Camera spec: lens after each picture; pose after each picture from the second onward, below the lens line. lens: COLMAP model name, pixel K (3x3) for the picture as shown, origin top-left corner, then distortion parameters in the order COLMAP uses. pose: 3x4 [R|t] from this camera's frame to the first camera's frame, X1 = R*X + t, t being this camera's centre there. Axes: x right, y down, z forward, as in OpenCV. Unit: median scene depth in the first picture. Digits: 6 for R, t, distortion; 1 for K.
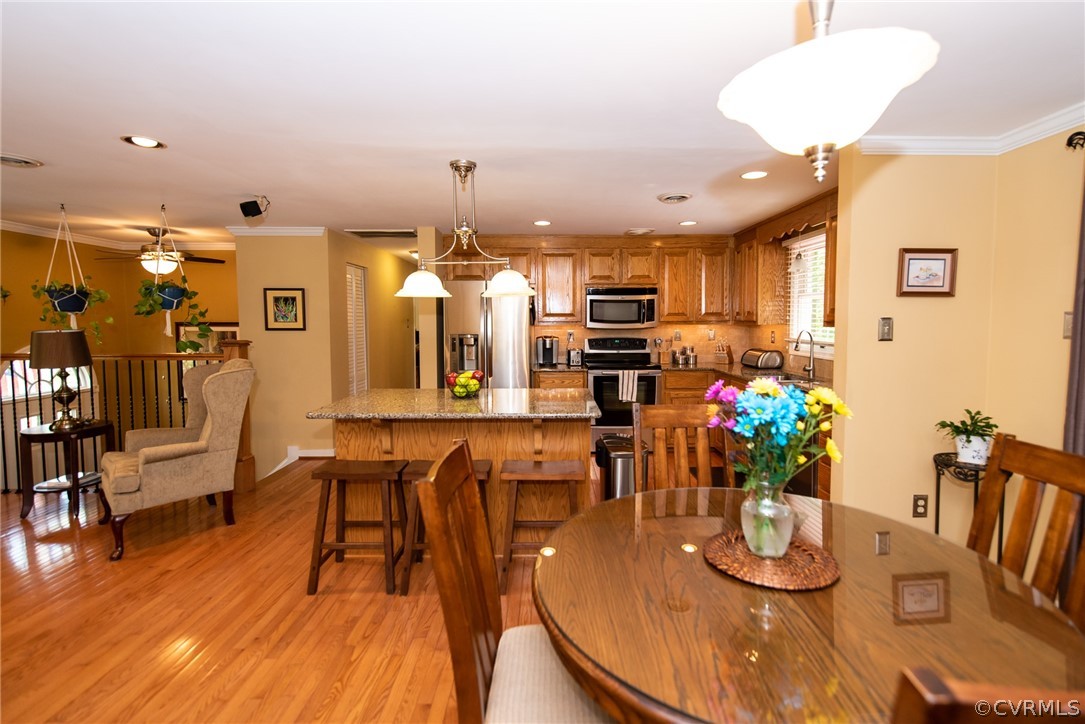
lens RADIAL K [[492.9, 0, 566.4], [0, 492.9, 350.0], [0, 0, 1]] dist [0.003586, -0.001248]
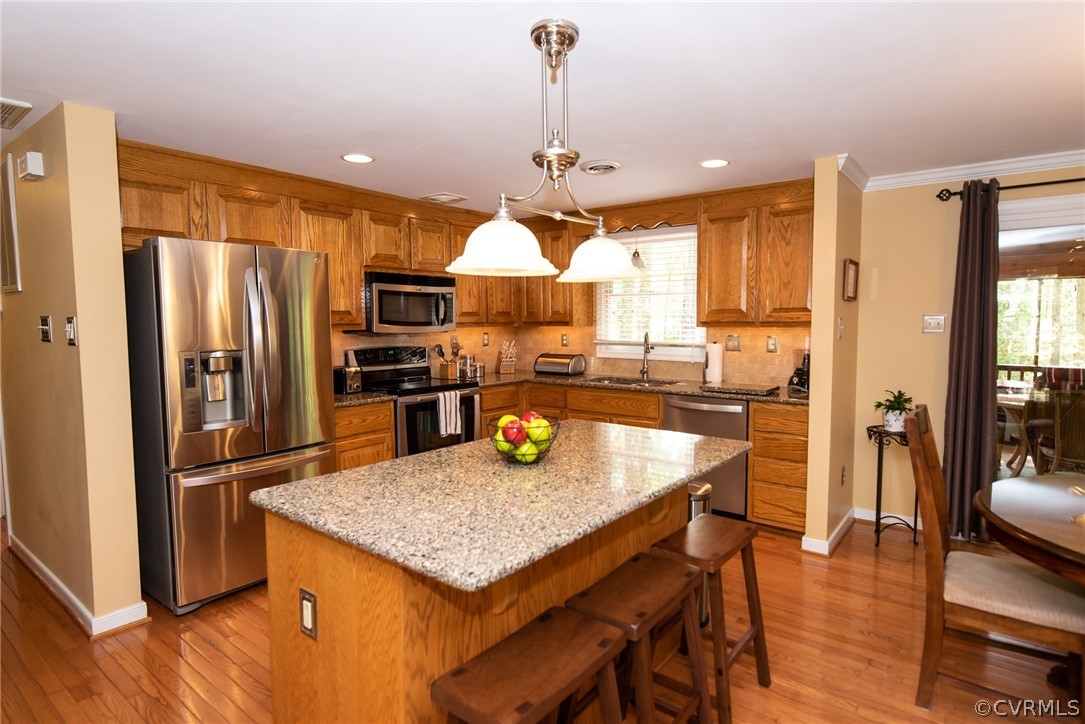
lens RADIAL K [[568.0, 0, 546.2], [0, 568.0, 366.8], [0, 0, 1]] dist [-0.002822, -0.000590]
pose [[0.627554, -0.063600, 0.775971, -0.424363], [0.049102, 0.997907, 0.042080, -0.022111], [-0.777023, 0.011694, 0.629363, 0.370833]]
